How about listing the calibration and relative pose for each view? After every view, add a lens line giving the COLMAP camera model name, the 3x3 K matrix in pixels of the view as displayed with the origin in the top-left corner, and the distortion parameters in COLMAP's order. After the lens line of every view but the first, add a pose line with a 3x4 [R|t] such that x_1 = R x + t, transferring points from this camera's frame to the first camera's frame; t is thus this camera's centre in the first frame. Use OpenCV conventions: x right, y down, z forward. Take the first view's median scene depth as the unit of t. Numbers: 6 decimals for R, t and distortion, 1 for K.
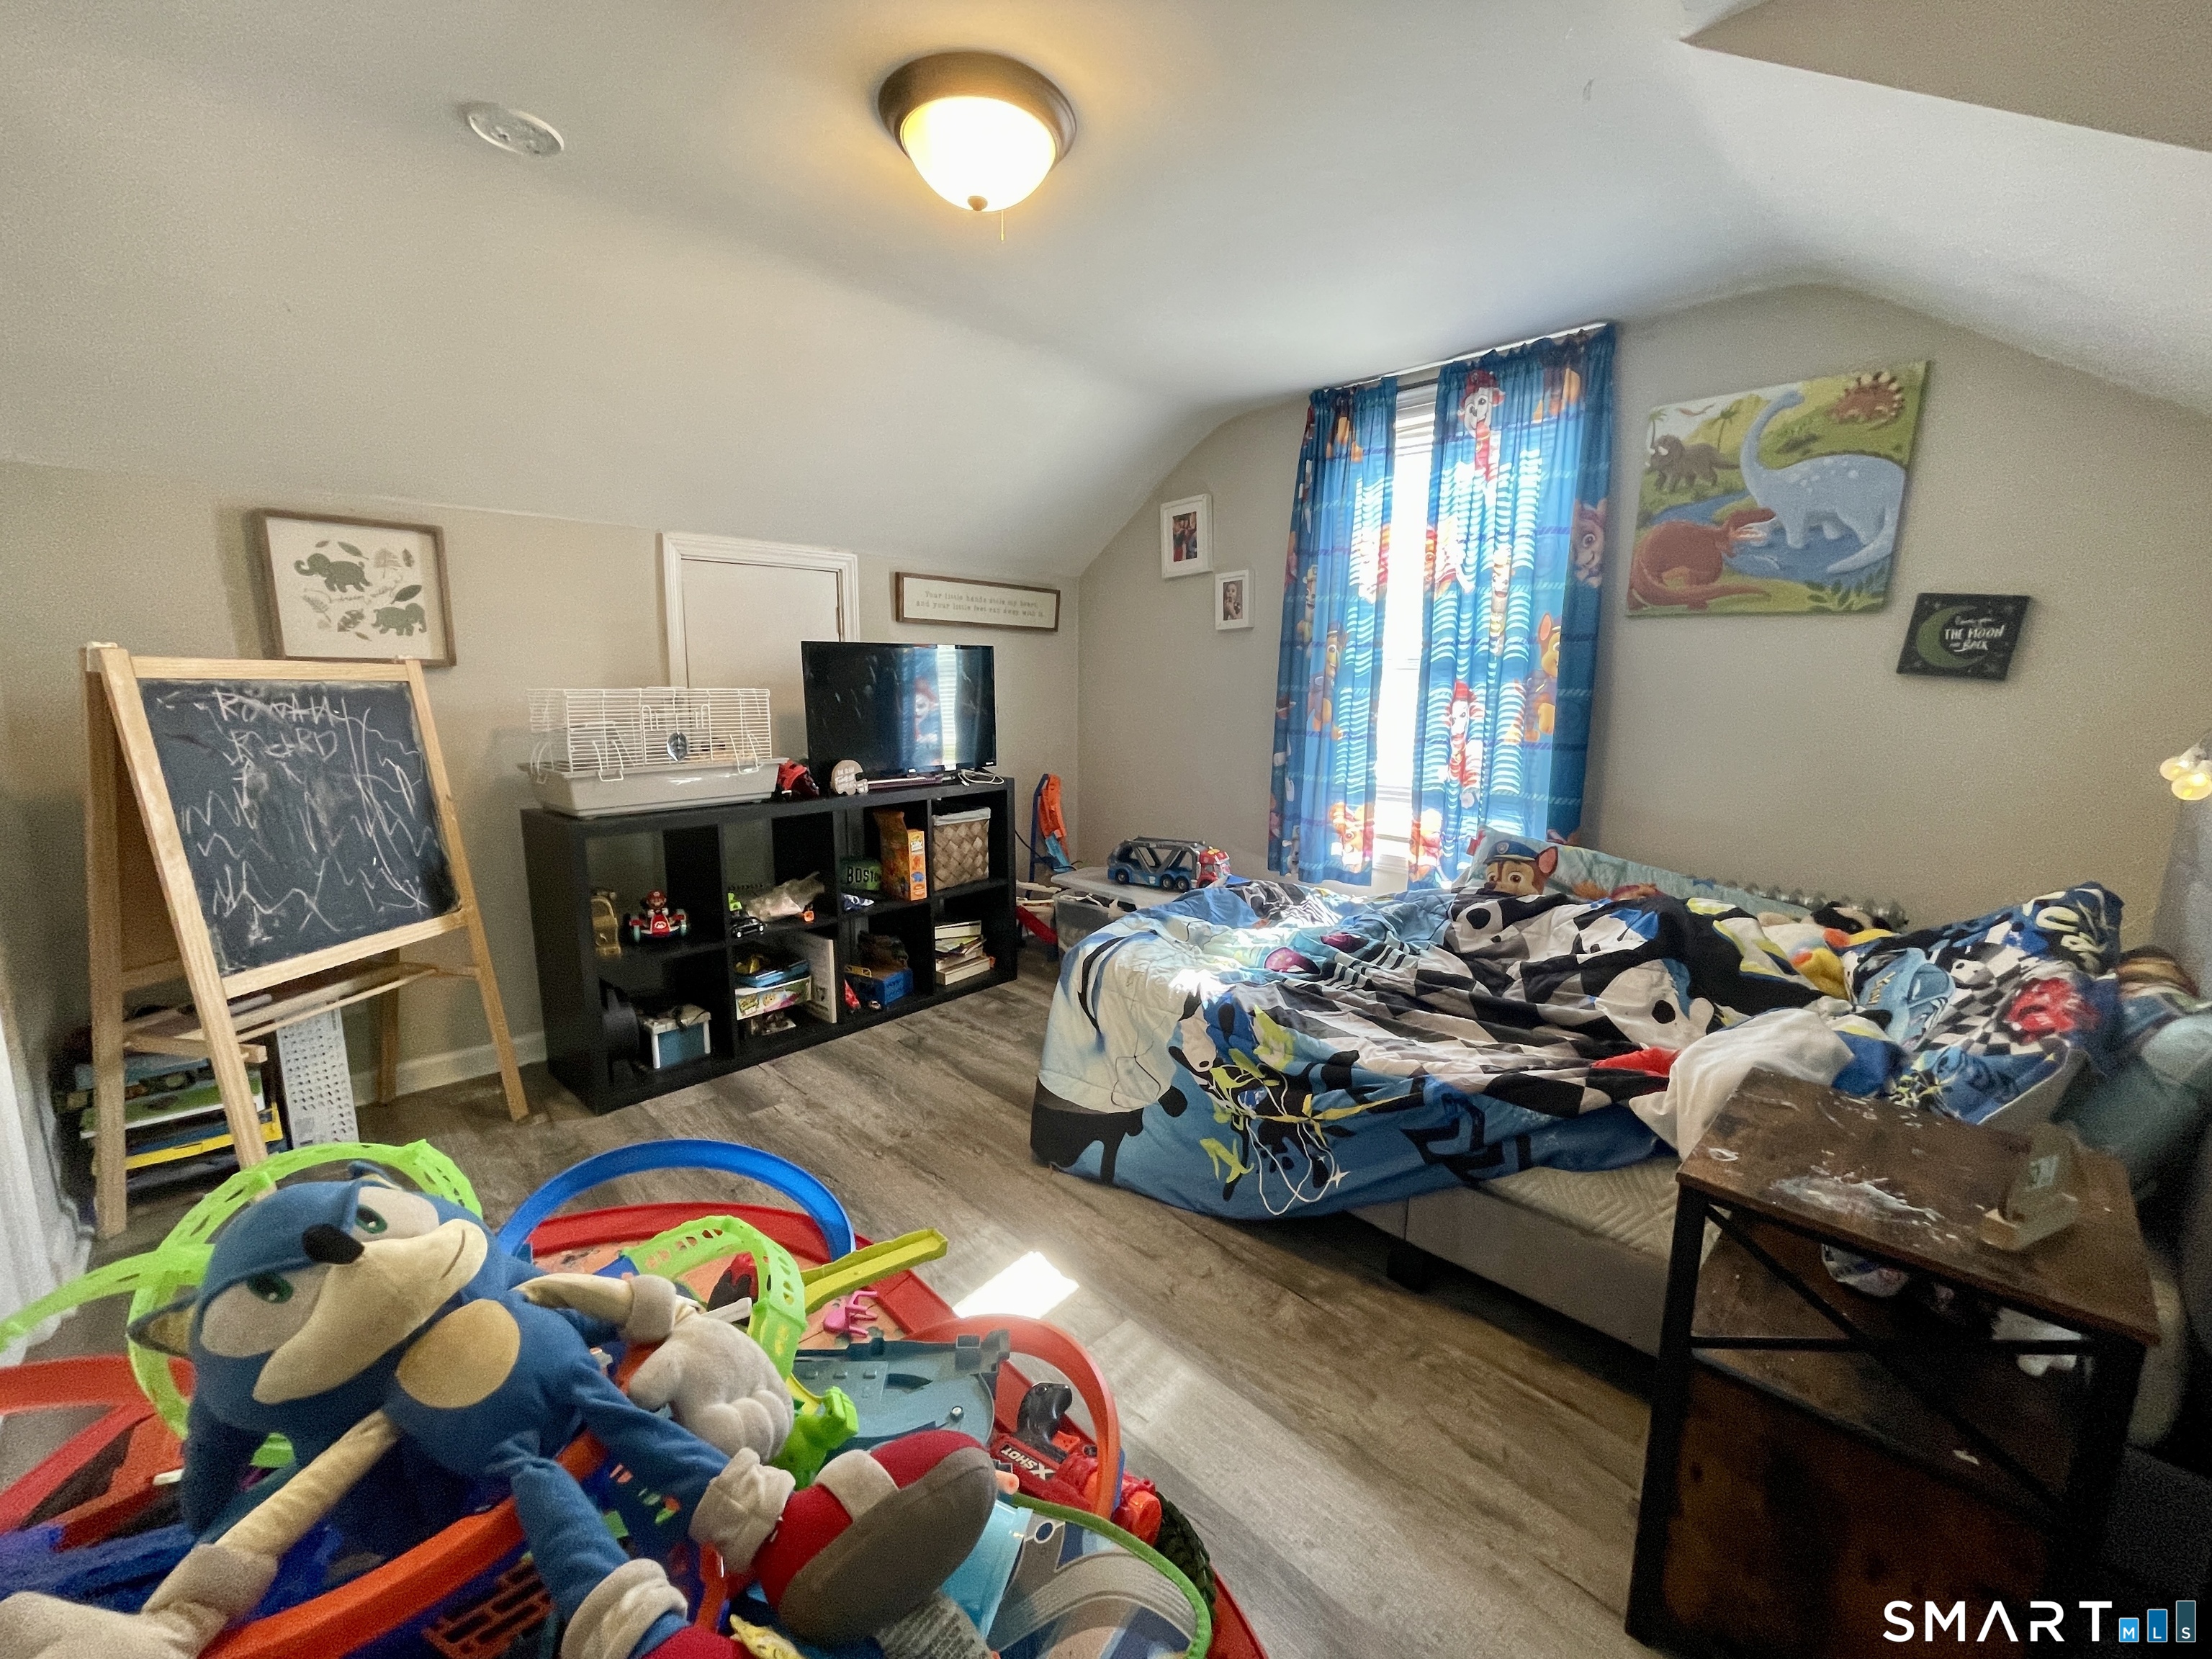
lens RADIAL K [[895.3, 0, 1098.5], [0, 895.3, 832.1], [0, 0, 1]] dist [-0.002369, -0.000140]
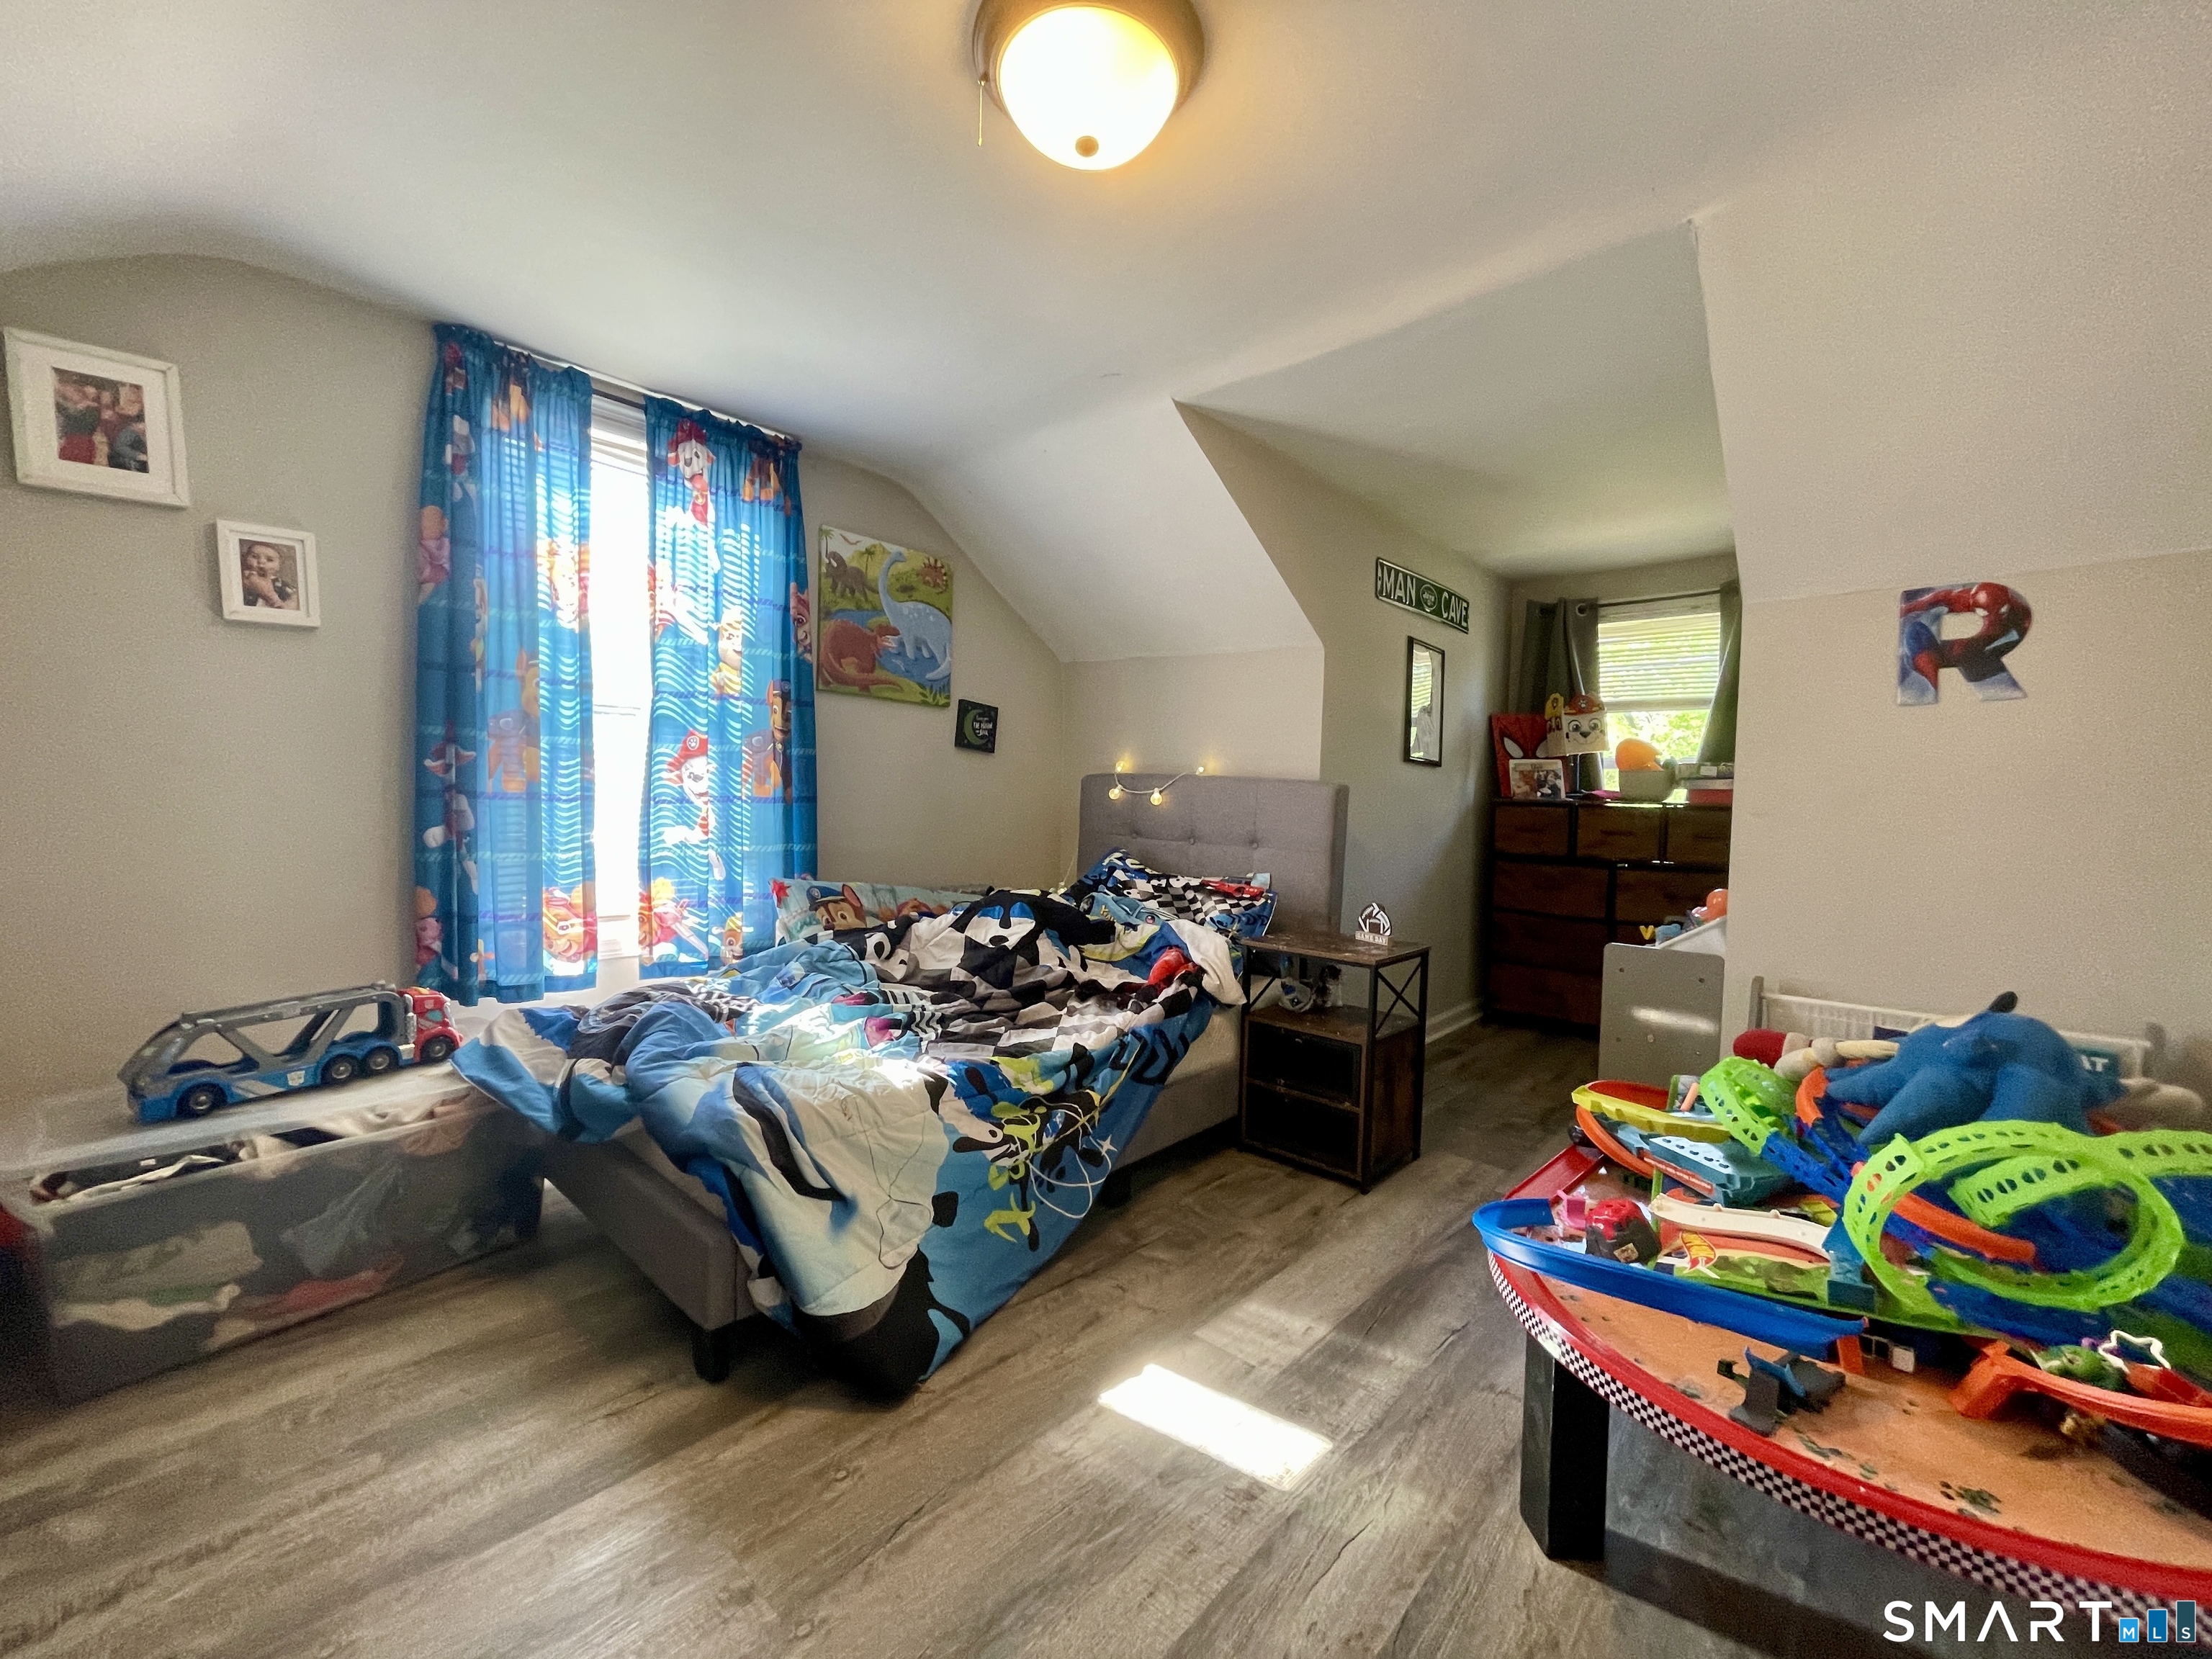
lens RADIAL K [[895.3, 0, 1098.5], [0, 895.3, 832.1], [0, 0, 1]] dist [-0.002369, -0.000140]
pose [[-0.048505, -0.052851, 0.997424, -0.696221], [0.142283, 0.988050, 0.059274, -0.077210], [-0.988637, 0.144791, -0.040406, 0.772121]]
